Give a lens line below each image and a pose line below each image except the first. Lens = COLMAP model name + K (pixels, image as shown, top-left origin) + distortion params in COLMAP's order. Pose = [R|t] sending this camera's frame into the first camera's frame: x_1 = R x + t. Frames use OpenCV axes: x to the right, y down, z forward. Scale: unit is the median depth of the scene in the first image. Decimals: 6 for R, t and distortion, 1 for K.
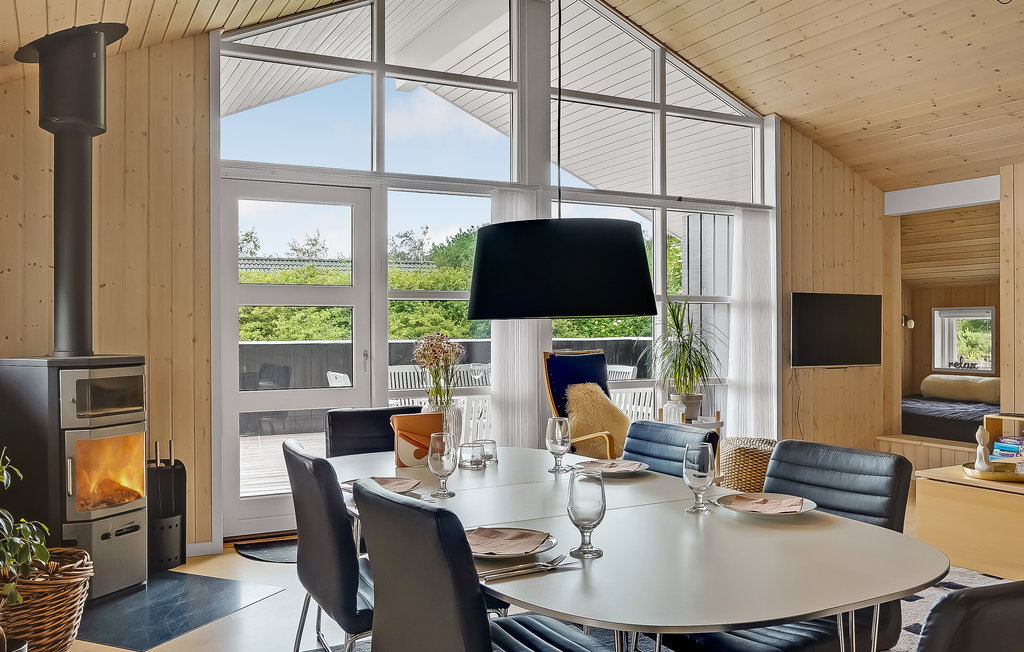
lens RADIAL K [[864.8, 0, 512.1], [0, 864.8, 325.4], [0, 0, 1]] dist [0.003410, 0.001126]
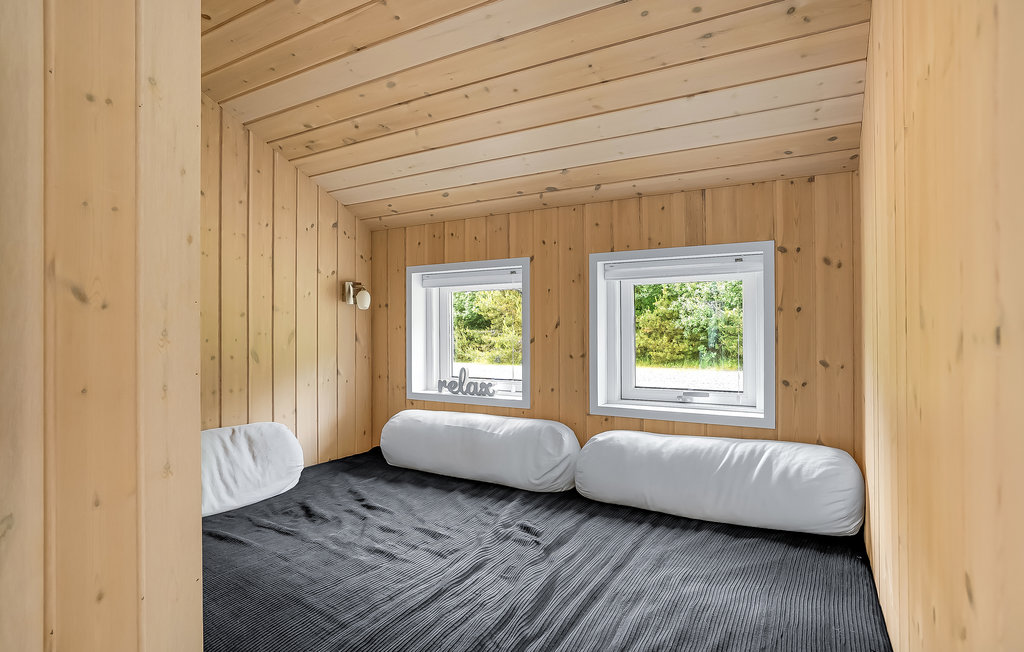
lens RADIAL K [[533.2, 0, 510.4], [0, 533.2, 324.5], [0, 0, 1]] dist [-0.000169, -0.000001]
pose [[0.843731, 0.002078, 0.536762, 0.378321], [0.001060, 0.999984, -0.005537, 0.013113], [-0.536765, 0.005241, 0.843715, 0.727542]]
